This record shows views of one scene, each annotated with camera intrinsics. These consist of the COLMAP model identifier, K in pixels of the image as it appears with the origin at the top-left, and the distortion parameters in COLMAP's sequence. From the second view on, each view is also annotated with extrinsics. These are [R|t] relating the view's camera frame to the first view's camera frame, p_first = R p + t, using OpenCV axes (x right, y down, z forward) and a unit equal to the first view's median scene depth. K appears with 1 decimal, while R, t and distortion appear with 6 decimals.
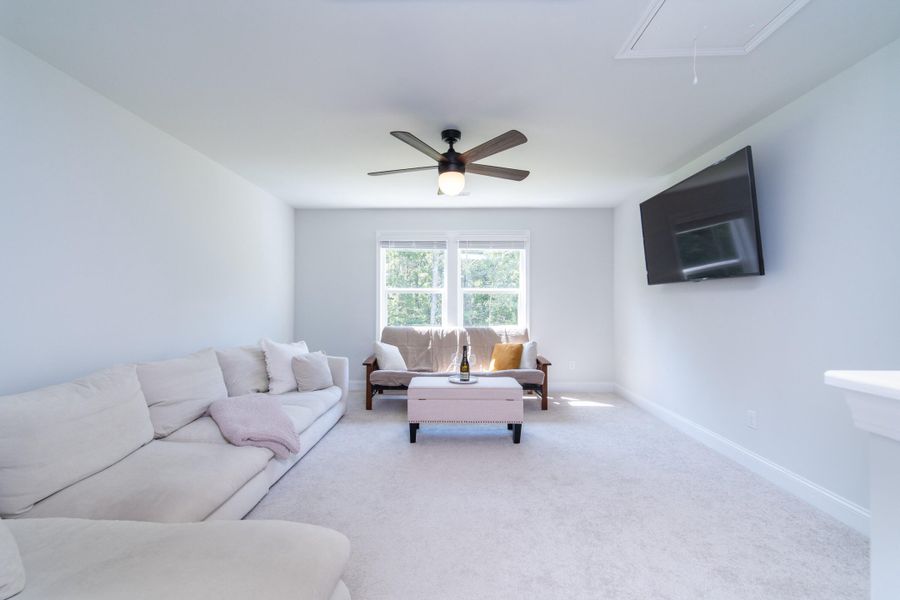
lens RADIAL K [[391.7, 0, 448.2], [0, 391.7, 295.7], [0, 0, 1]] dist [0.002680, -0.000111]
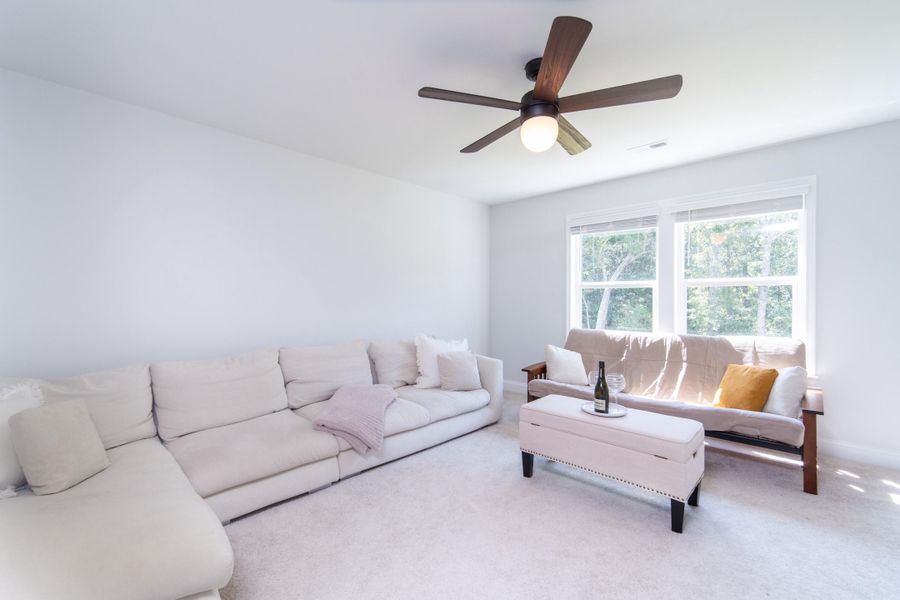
lens RADIAL K [[391.7, 0, 448.2], [0, 391.7, 295.7], [0, 0, 1]] dist [0.002680, -0.000111]
pose [[0.720870, -0.008216, -0.693022, 0.260584], [0.012300, 0.999924, 0.000940, 0.005423], [0.692961, -0.009202, 0.720916, 0.243703]]
